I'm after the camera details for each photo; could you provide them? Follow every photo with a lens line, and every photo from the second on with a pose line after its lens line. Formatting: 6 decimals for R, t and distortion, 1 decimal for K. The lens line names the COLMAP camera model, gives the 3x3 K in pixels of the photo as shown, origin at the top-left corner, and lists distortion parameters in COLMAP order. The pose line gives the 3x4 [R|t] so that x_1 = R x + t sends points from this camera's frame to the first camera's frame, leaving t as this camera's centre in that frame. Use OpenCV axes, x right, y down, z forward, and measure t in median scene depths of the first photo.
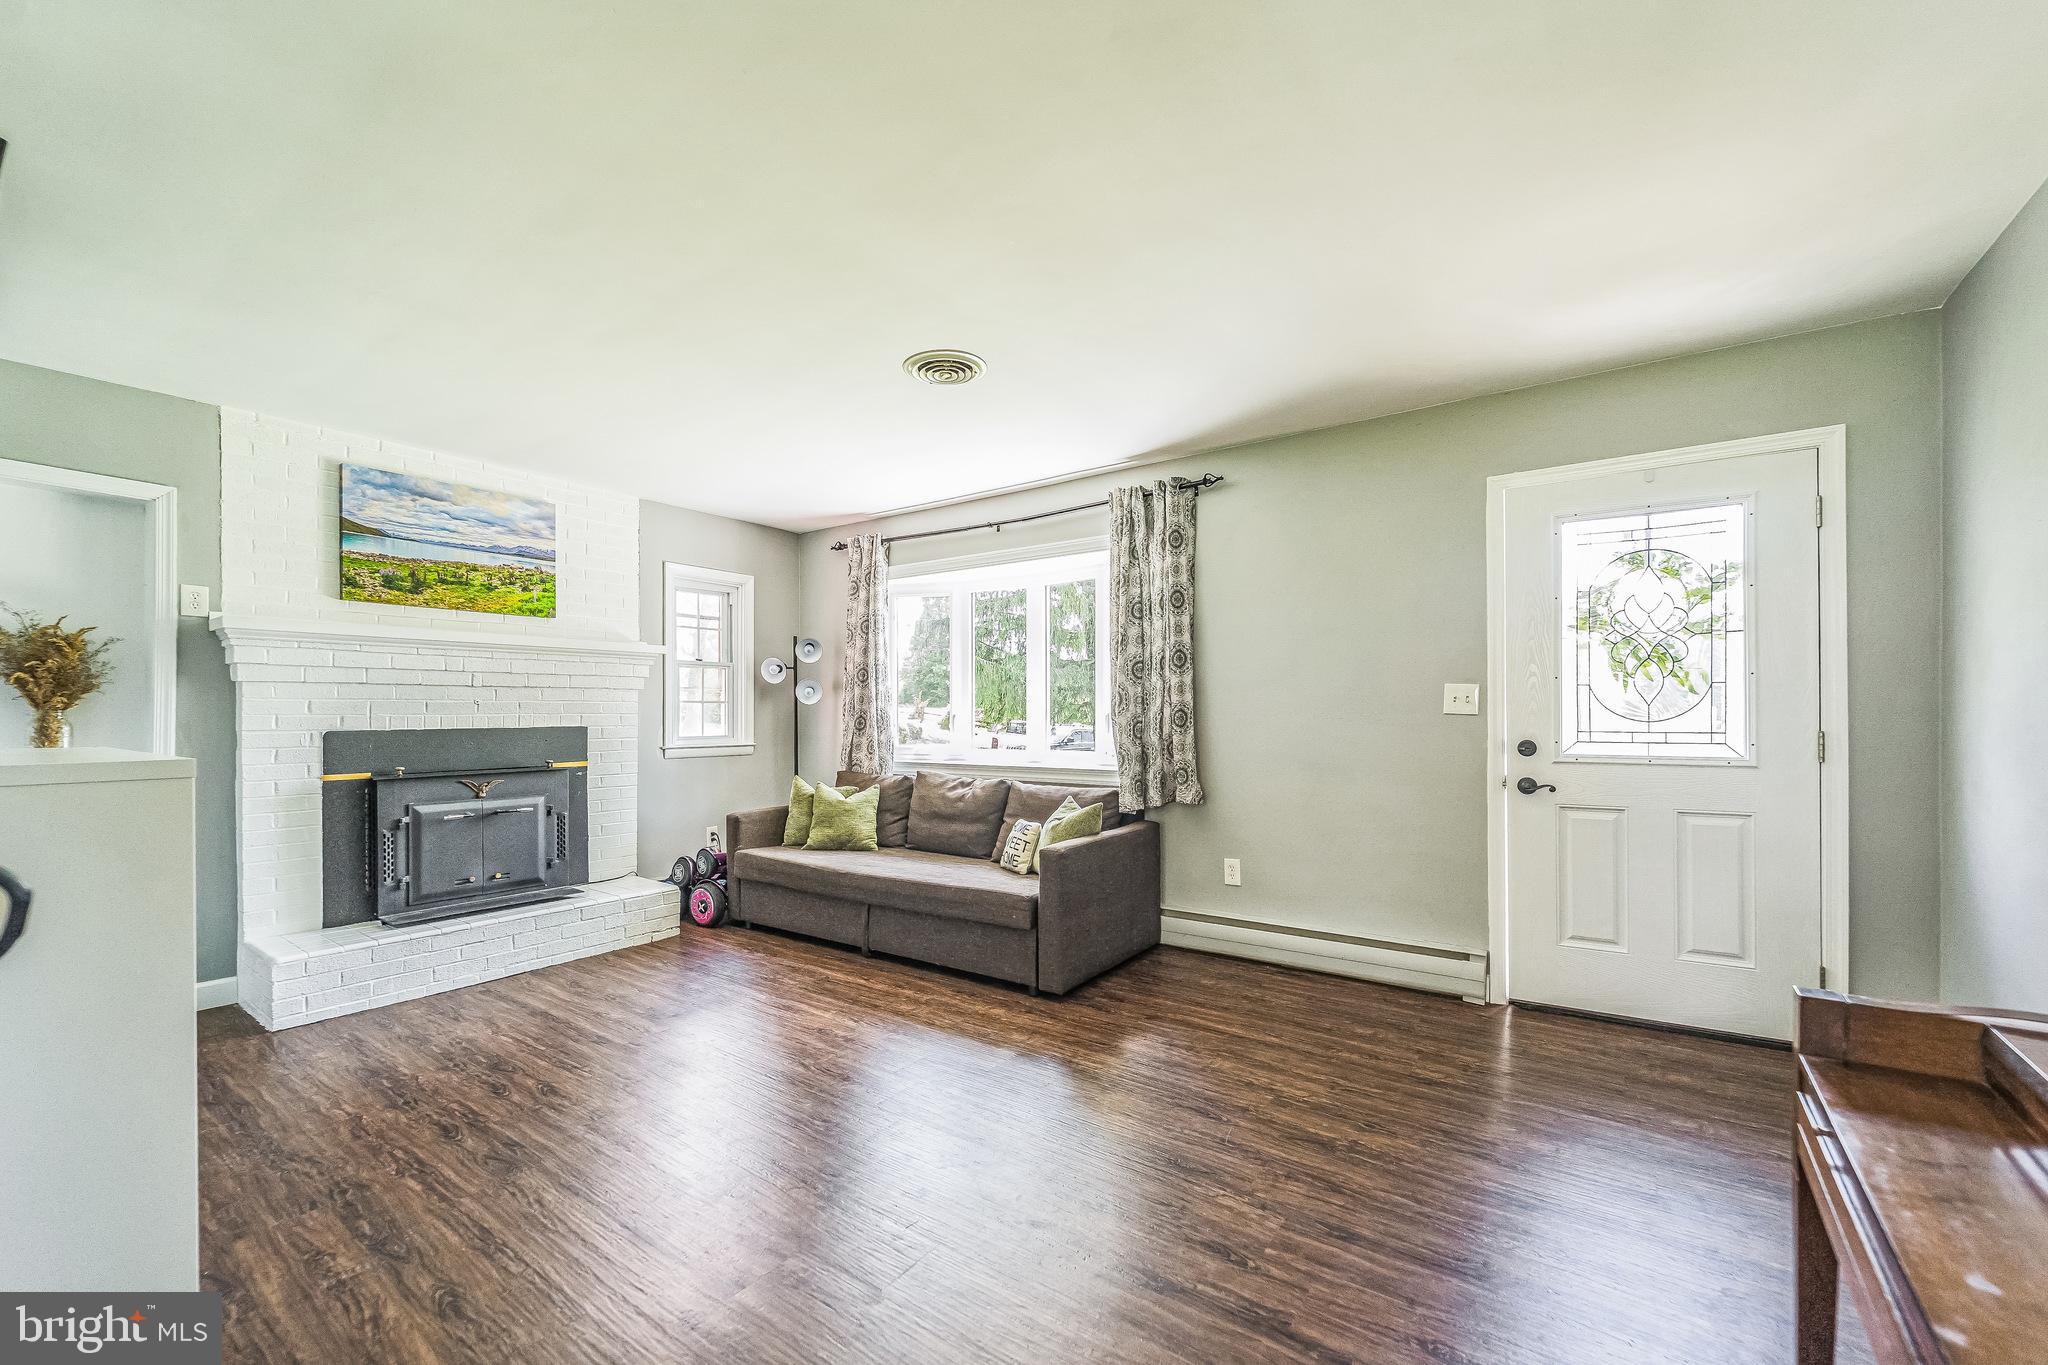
lens RADIAL K [[839.6, 0, 1033.9], [0, 839.6, 703.3], [0, 0, 1]] dist [-0.011212, 0.001238]
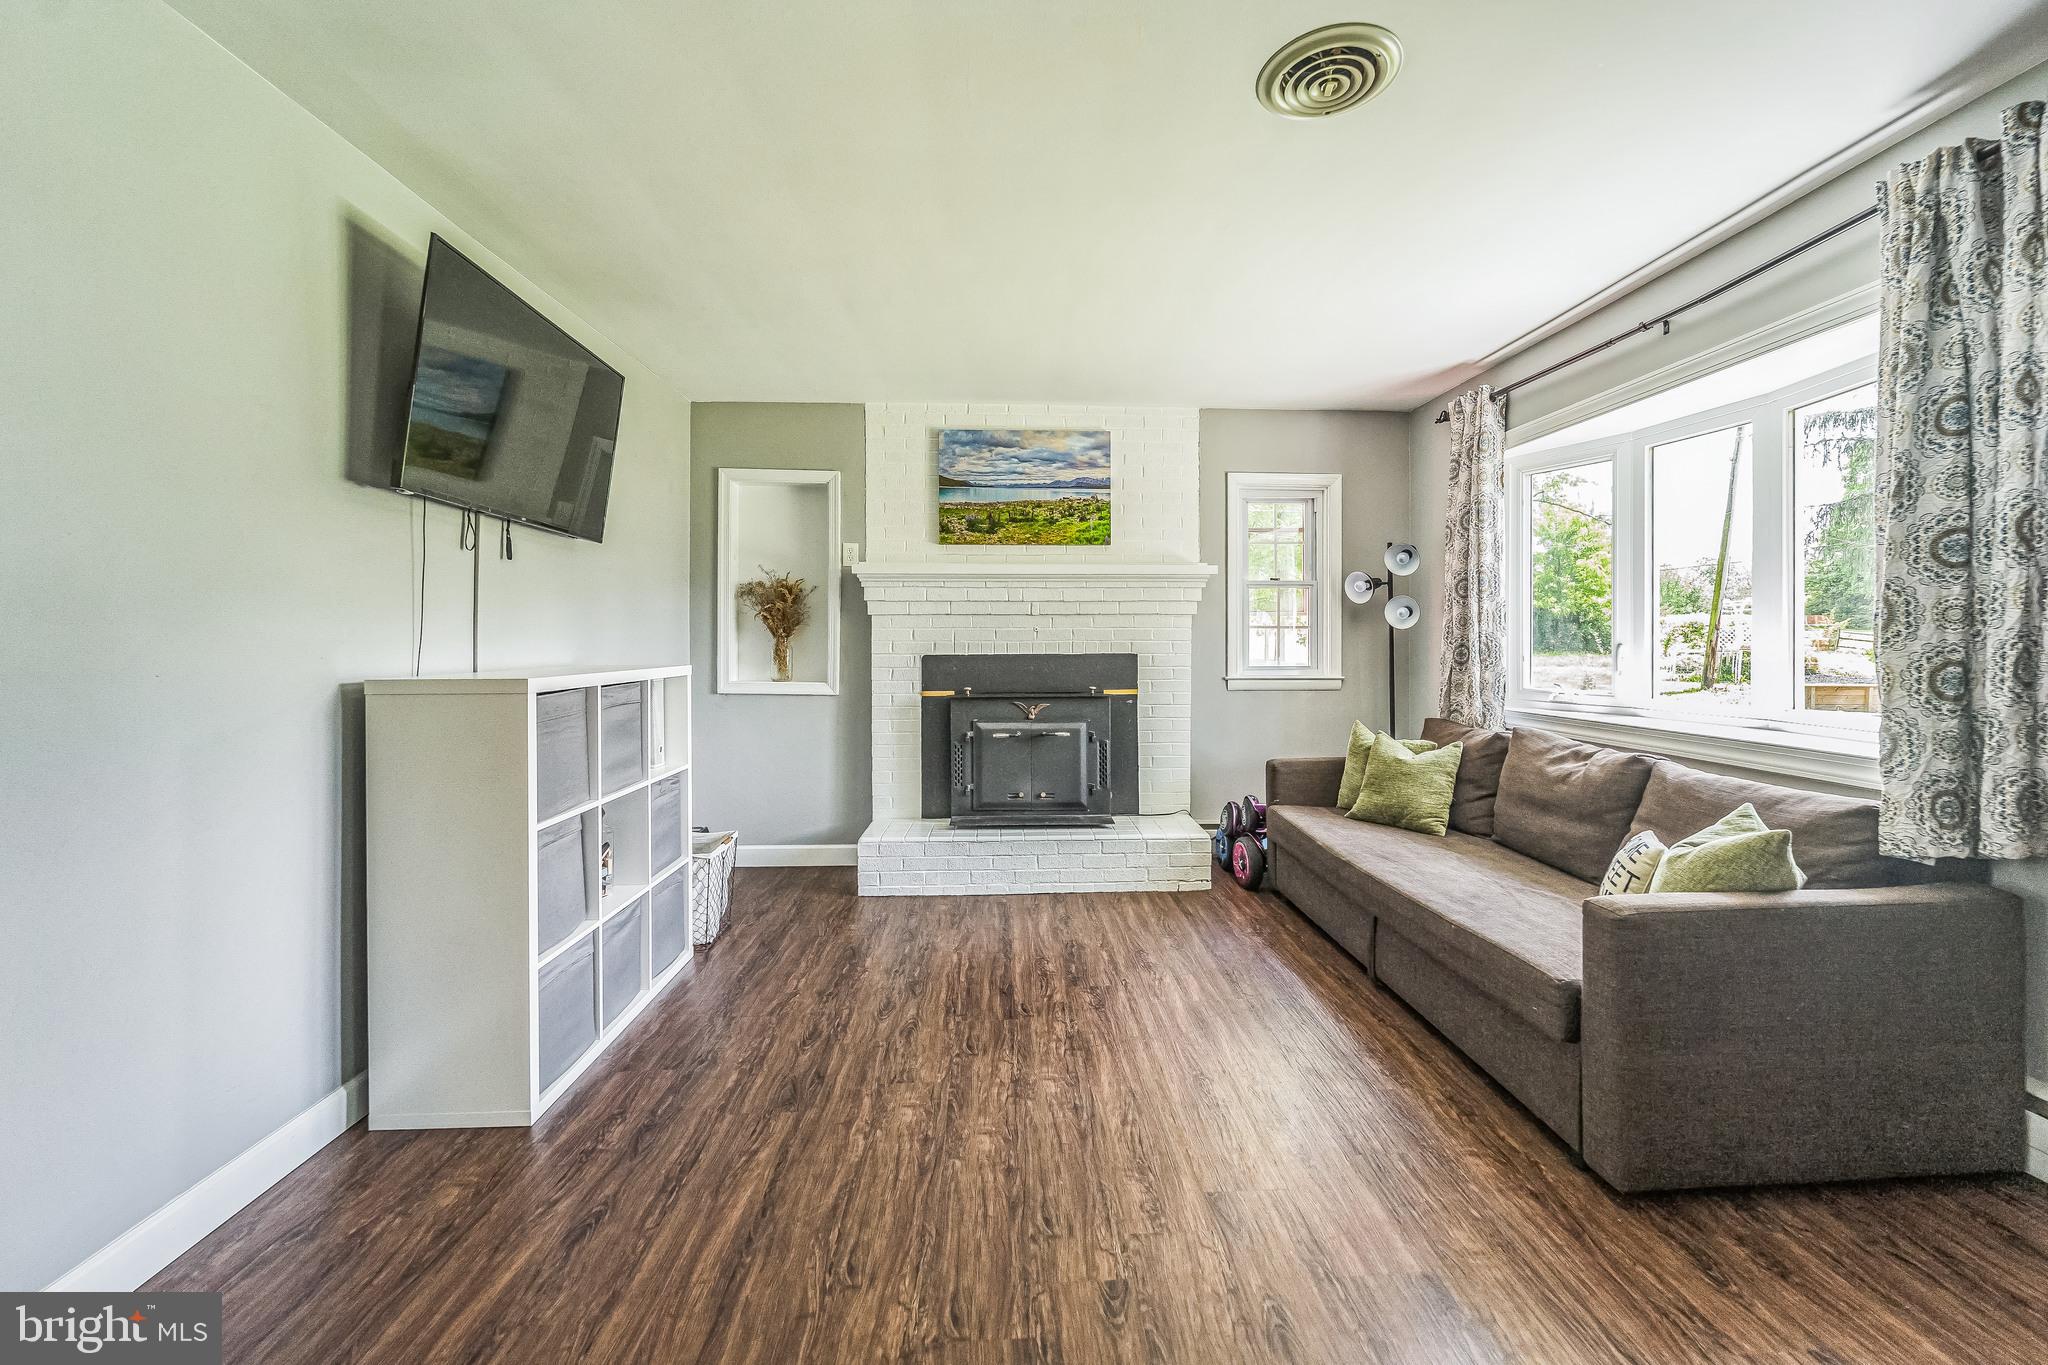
lens RADIAL K [[839.6, 0, 1023.6], [0, 839.6, 638.1], [0, 0, 1]] dist [-0.011212, 0.001238]
pose [[0.609427, 0.000340, -0.792842, 0.171868], [0.008845, 0.999935, 0.007228, 0.001316], [0.792793, -0.011418, 0.609384, 0.326559]]
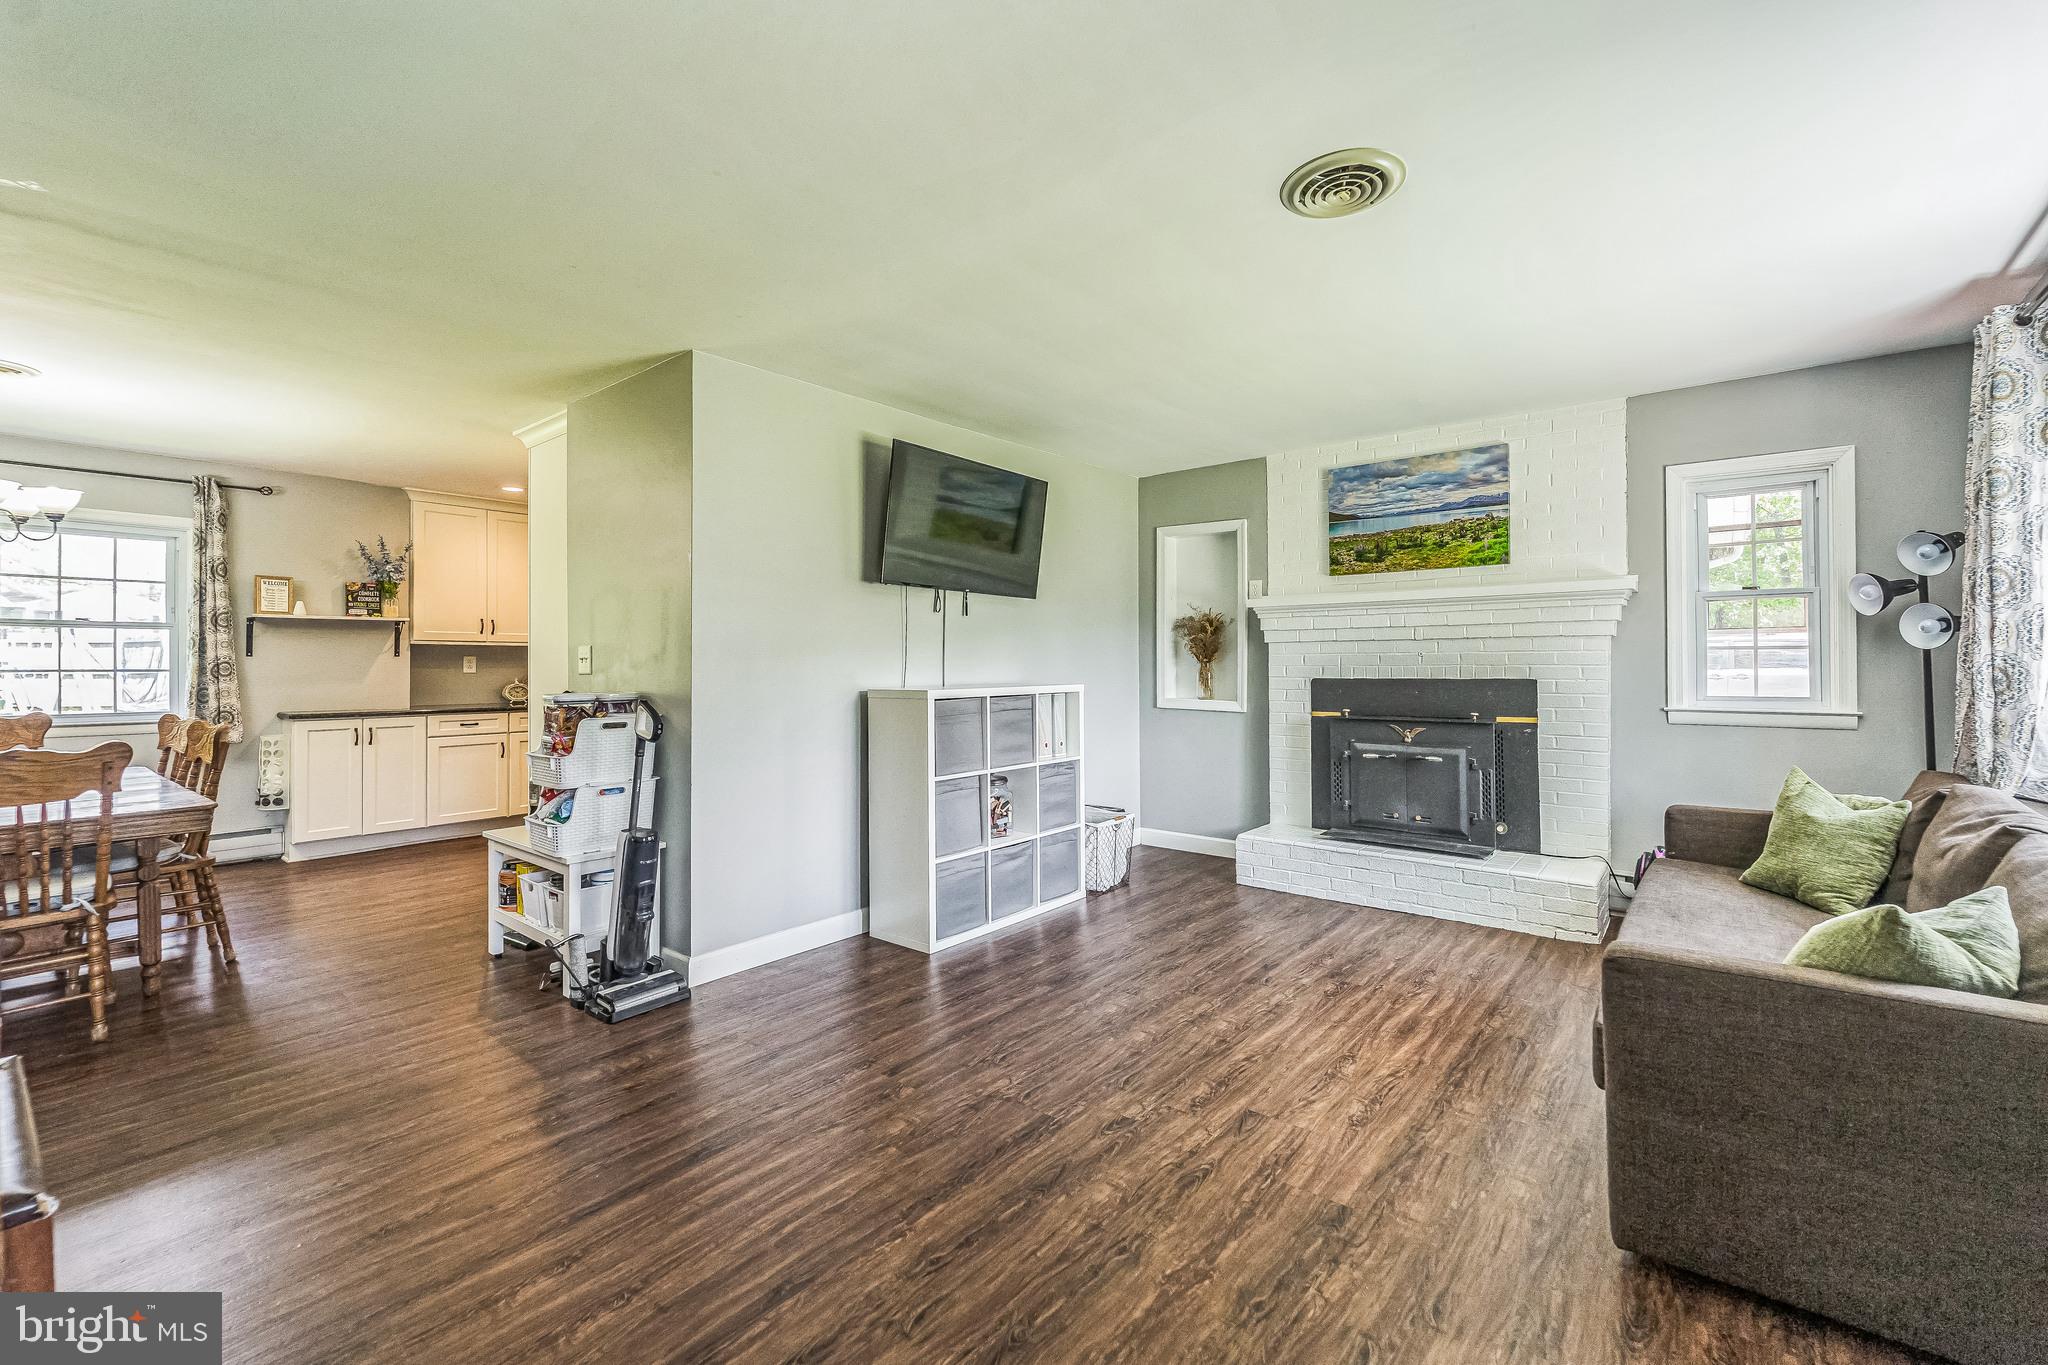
lens RADIAL K [[839.6, 0, 1013.7], [0, 839.6, 646.8], [0, 0, 1]] dist [-0.011212, 0.001238]
pose [[-0.088208, -0.016003, -0.995973, 0.444714], [0.017290, 0.999696, -0.017595, -0.001210], [0.995952, -0.018773, -0.087905, 0.562388]]
